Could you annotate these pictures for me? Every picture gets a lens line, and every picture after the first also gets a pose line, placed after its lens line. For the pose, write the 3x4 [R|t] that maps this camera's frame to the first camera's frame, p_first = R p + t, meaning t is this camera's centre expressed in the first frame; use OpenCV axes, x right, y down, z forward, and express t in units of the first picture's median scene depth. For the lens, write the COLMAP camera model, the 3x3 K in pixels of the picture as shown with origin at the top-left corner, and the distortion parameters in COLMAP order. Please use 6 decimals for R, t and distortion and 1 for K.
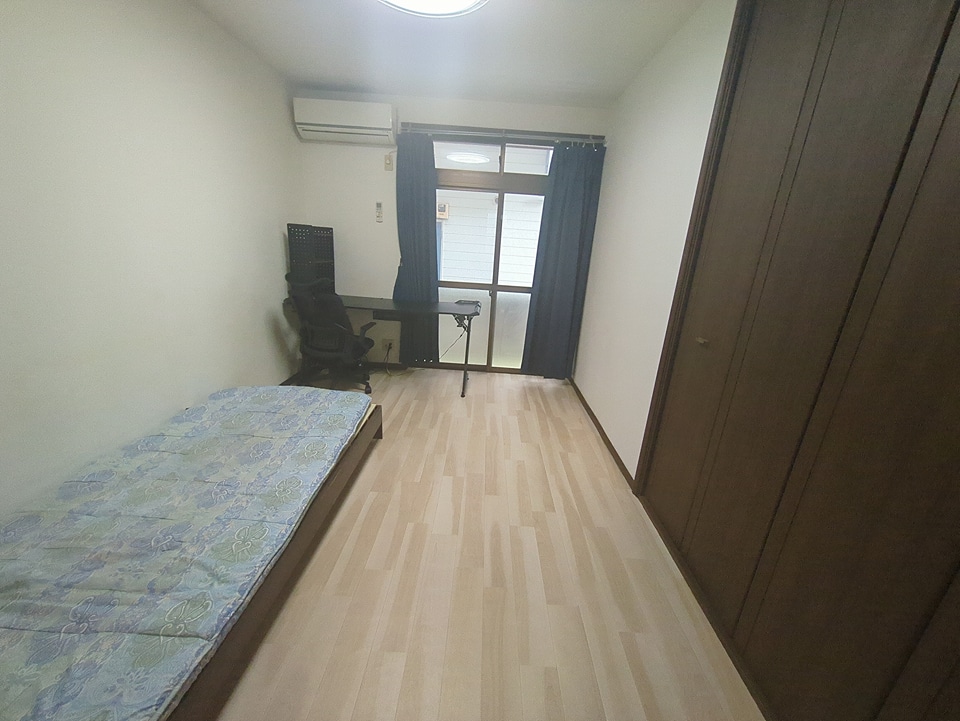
lens RADIAL K [[378.2, 0, 483.5], [0, 378.2, 361.1], [0, 0, 1]] dist [-0.004292, 0.002444]
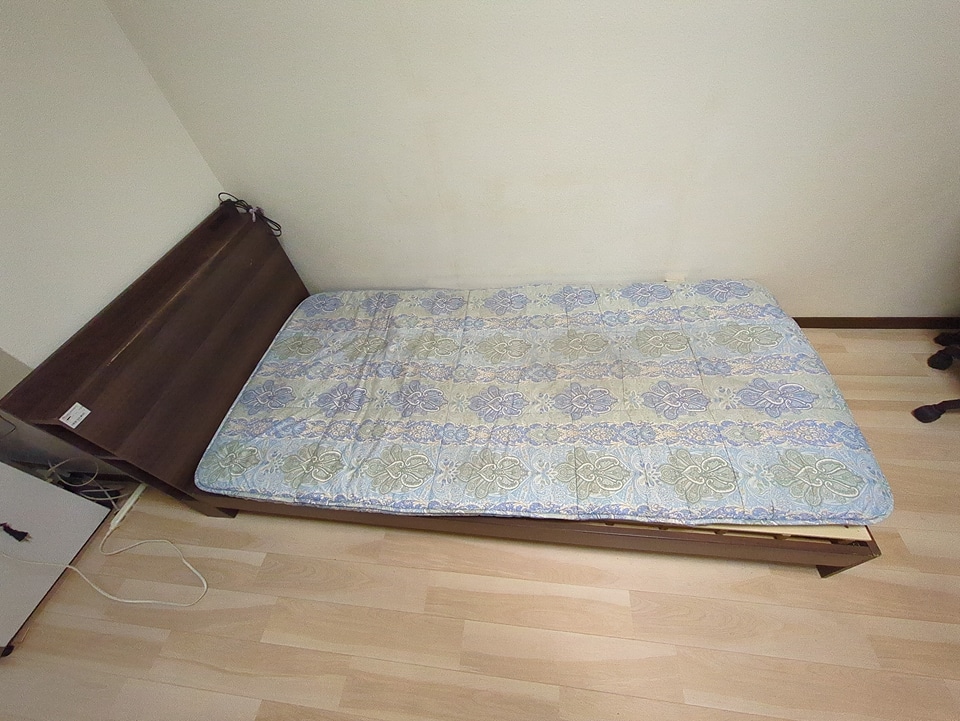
lens RADIAL K [[378.2, 0, 483.5], [0, 378.2, 361.1], [0, 0, 1]] dist [-0.004292, 0.002444]
pose [[-0.103976, 0.718824, -0.687372, -0.118075], [-0.197538, 0.662424, 0.722615, -0.218440], [0.974765, 0.210917, 0.073119, 0.590077]]
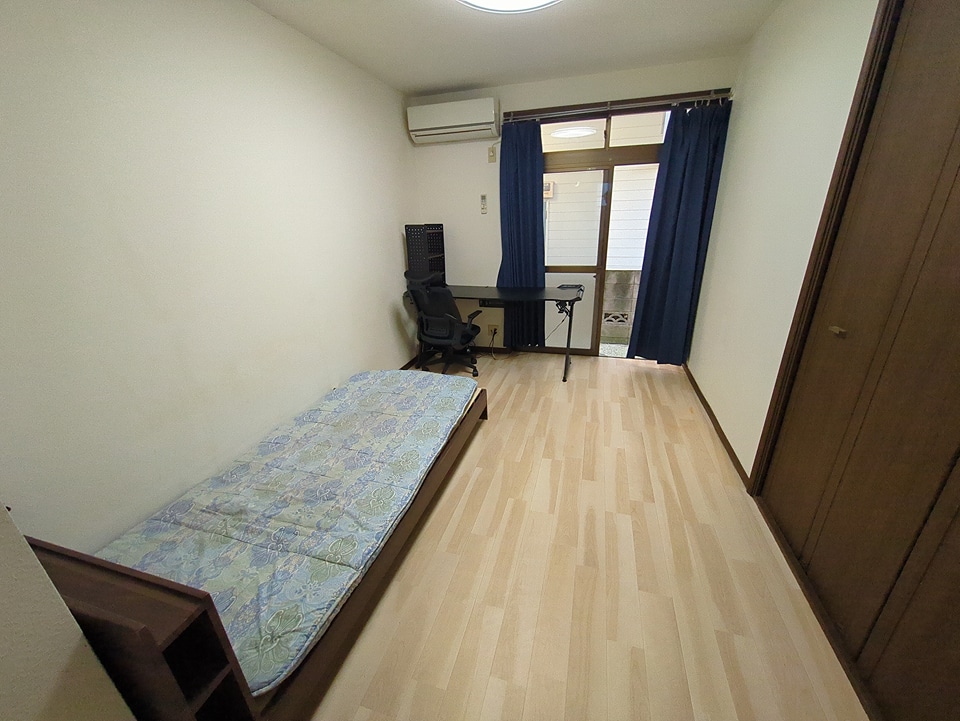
lens RADIAL K [[378.2, 0, 483.5], [0, 378.2, 361.1], [0, 0, 1]] dist [-0.004292, 0.002444]
pose [[0.960289, 0.007109, -0.278915, 0.027669], [0.009116, 0.998342, 0.056833, -0.028128], [0.278857, -0.057119, 0.958633, -0.045251]]
